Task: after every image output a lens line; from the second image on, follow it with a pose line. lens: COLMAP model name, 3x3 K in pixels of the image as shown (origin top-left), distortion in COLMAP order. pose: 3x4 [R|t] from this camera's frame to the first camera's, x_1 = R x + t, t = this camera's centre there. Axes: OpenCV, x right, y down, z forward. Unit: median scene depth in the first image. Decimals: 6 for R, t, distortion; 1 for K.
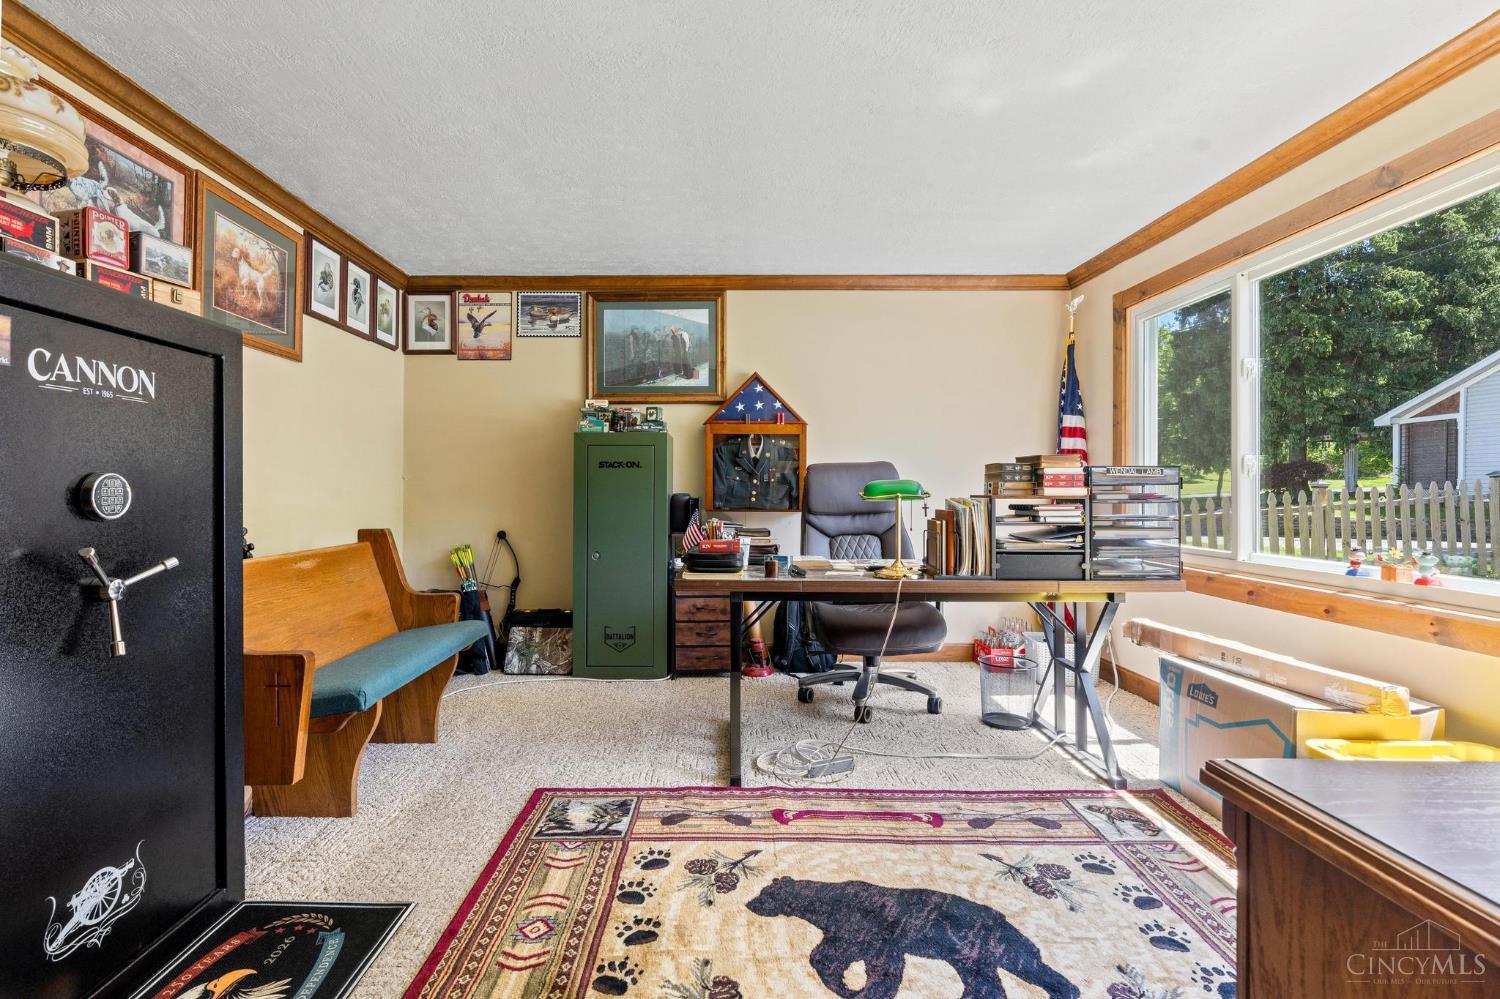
lens RADIAL K [[675.4, 0, 712.0], [0, 675.4, 475.5], [0, 0, 1]] dist [-0.005733, 0.000165]
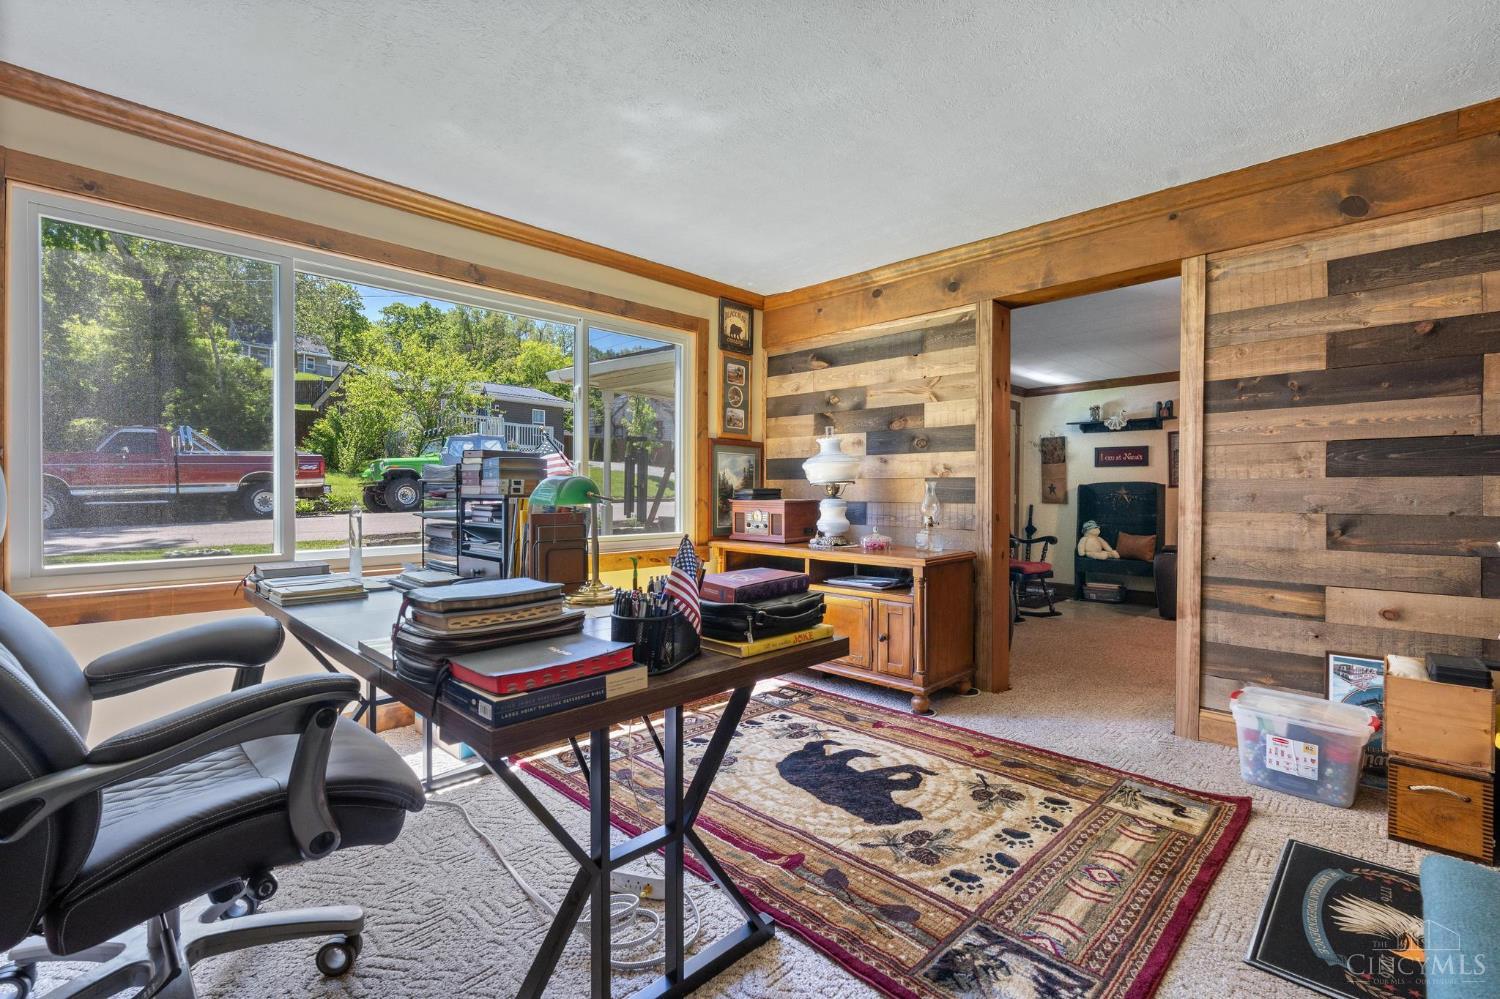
lens RADIAL K [[675.4, 0, 751.7], [0, 675.4, 498.1], [0, 0, 1]] dist [-0.005733, 0.000165]
pose [[-0.716043, -0.013334, 0.697928, -0.545773], [-0.018130, 0.999836, 0.000500, 0.038541], [-0.697820, -0.012295, -0.716167, 1.957184]]
